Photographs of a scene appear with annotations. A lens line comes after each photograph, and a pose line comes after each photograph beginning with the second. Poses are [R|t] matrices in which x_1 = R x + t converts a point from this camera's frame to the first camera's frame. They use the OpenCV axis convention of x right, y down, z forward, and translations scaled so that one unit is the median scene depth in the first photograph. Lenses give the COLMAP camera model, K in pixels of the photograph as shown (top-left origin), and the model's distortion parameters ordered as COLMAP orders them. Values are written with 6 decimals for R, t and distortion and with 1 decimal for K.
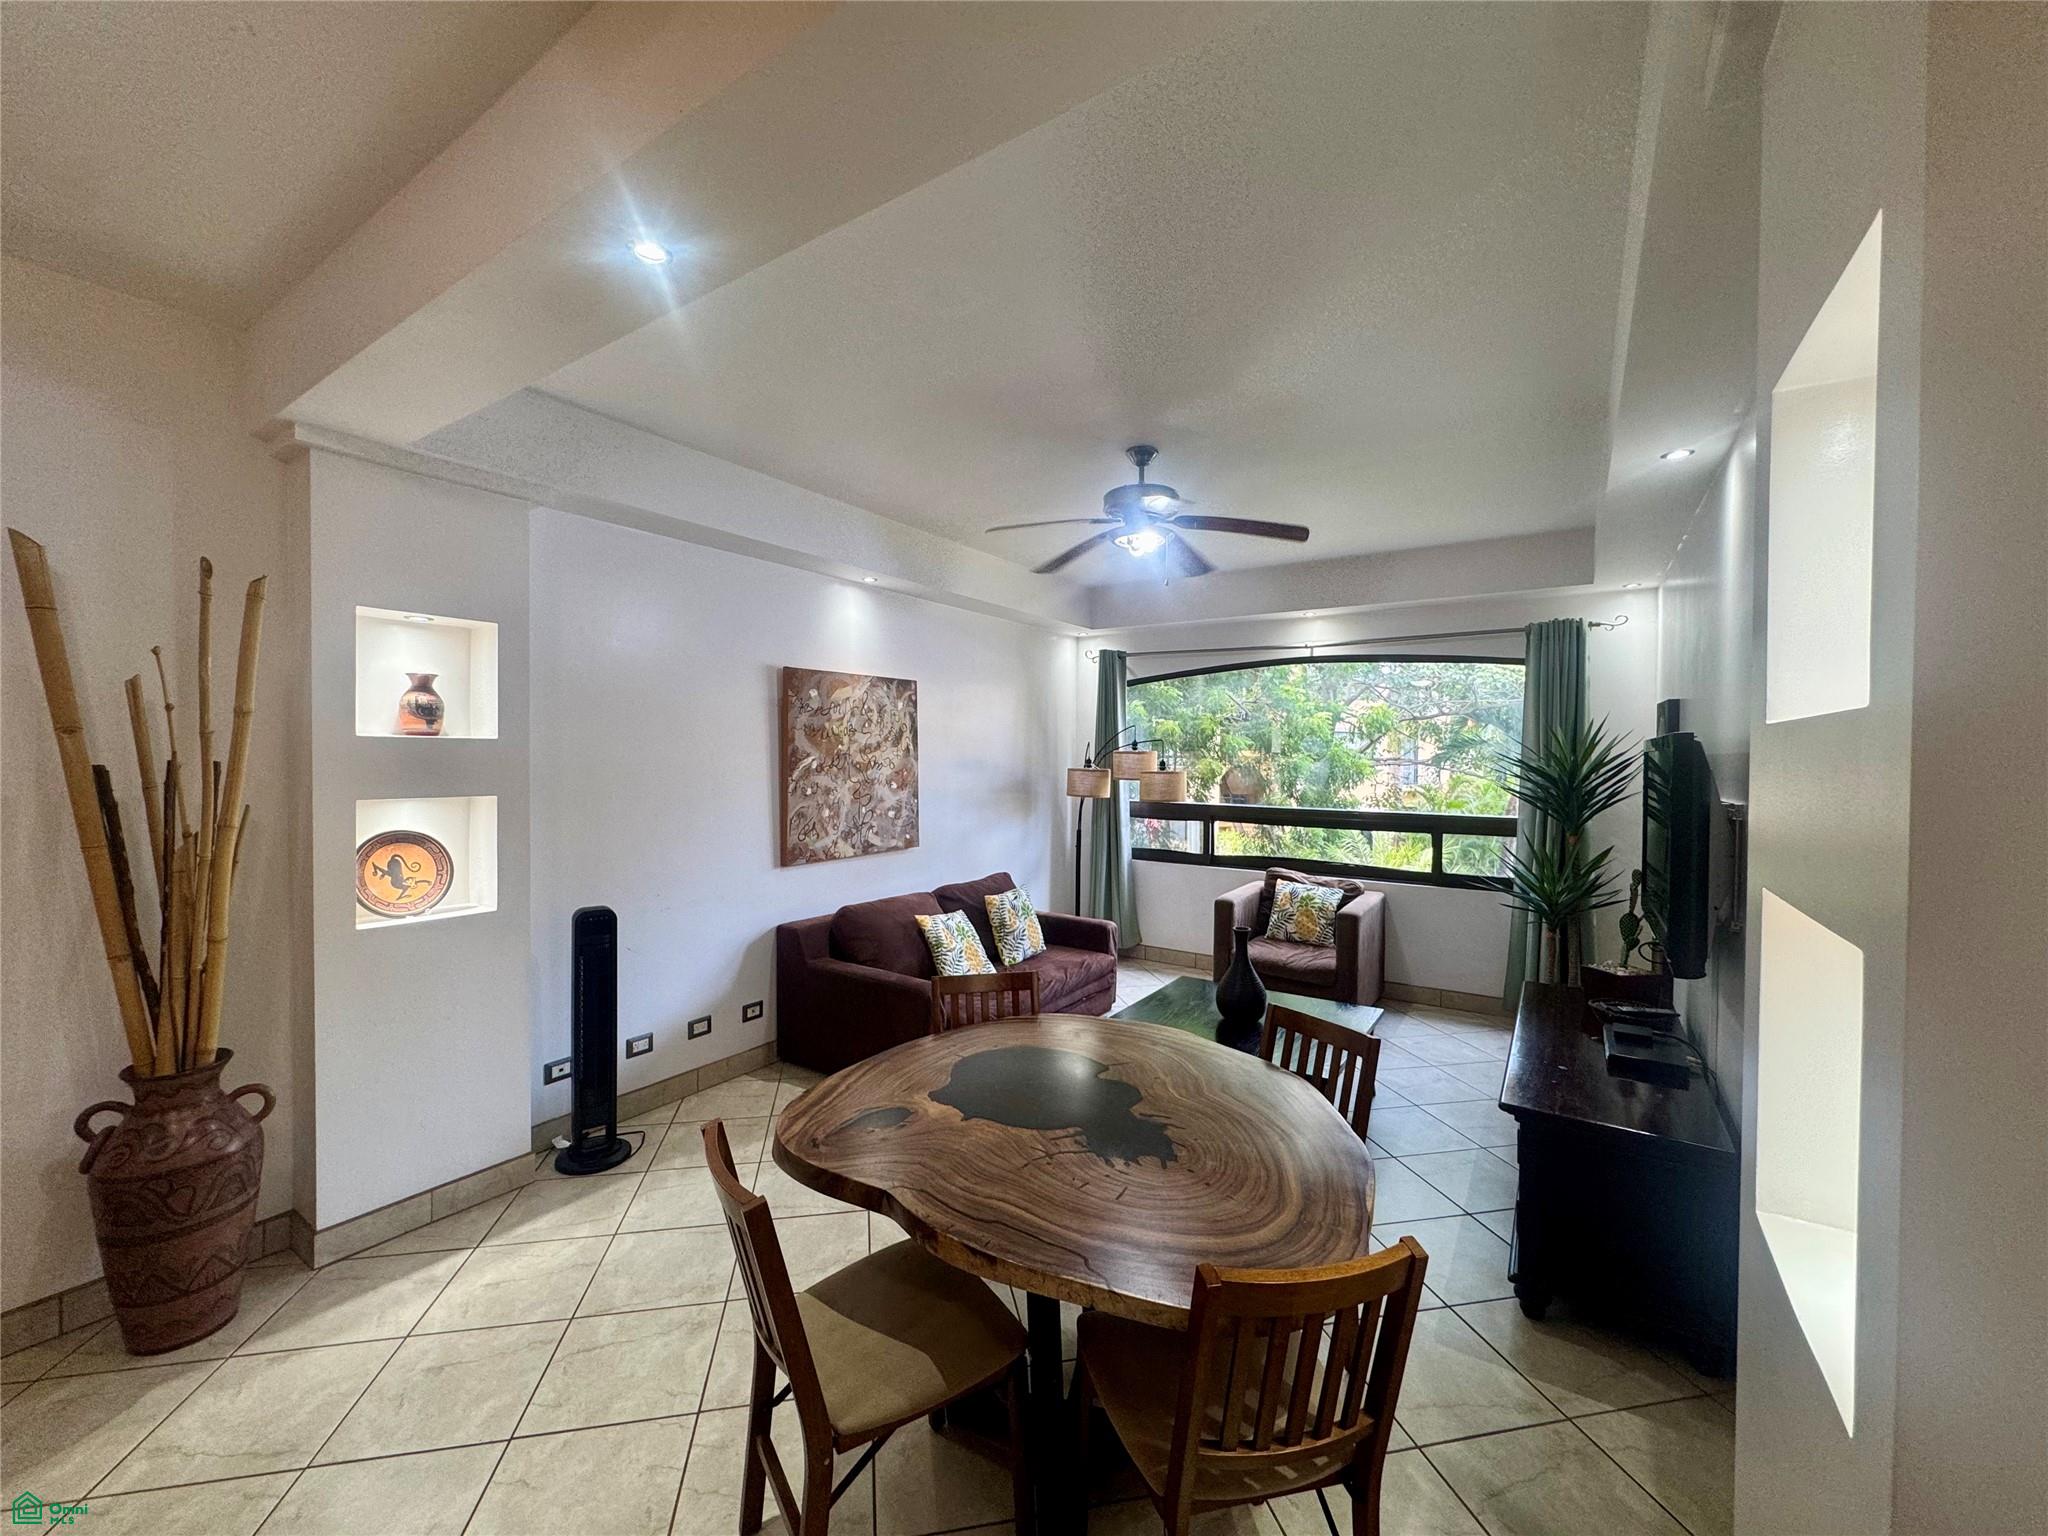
lens RADIAL K [[819.2, 0, 1022.1], [0, 819.2, 766.5], [0, 0, 1]] dist [-0.000379, -0.000331]
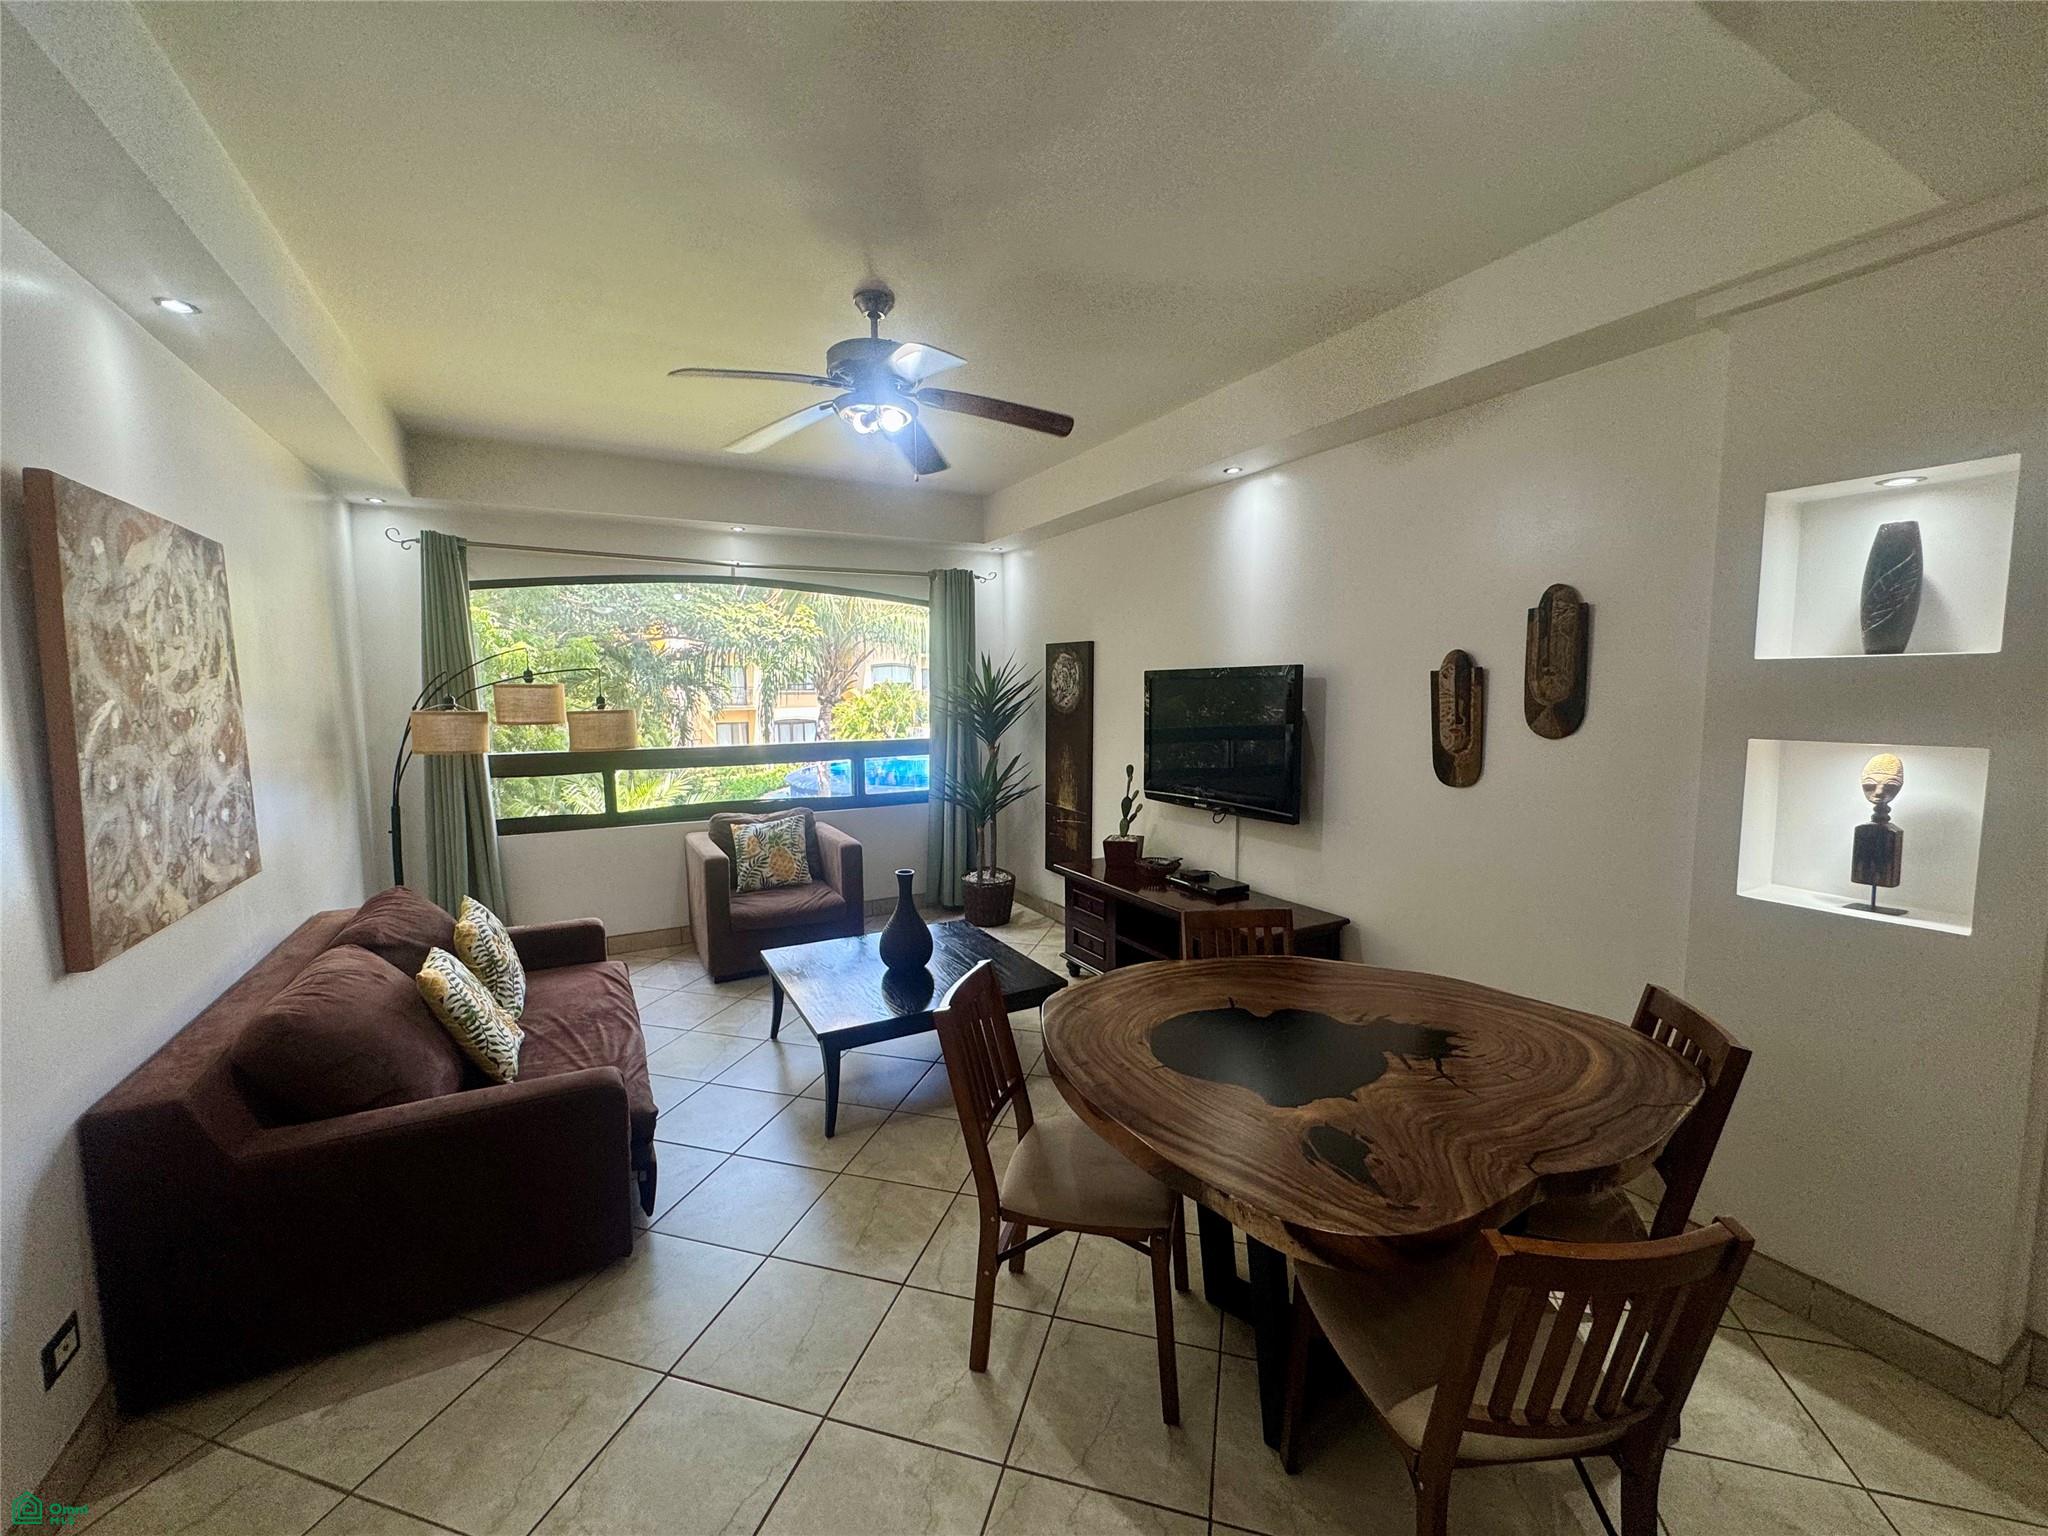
lens RADIAL K [[819.2, 0, 1018.4], [0, 819.2, 764.6], [0, 0, 1]] dist [-0.000379, -0.000331]
pose [[0.470237, -0.097344, 0.877155, -0.365914], [0.031224, 0.995111, 0.093695, -0.003430], [-0.881988, -0.016671, 0.470978, 0.350668]]
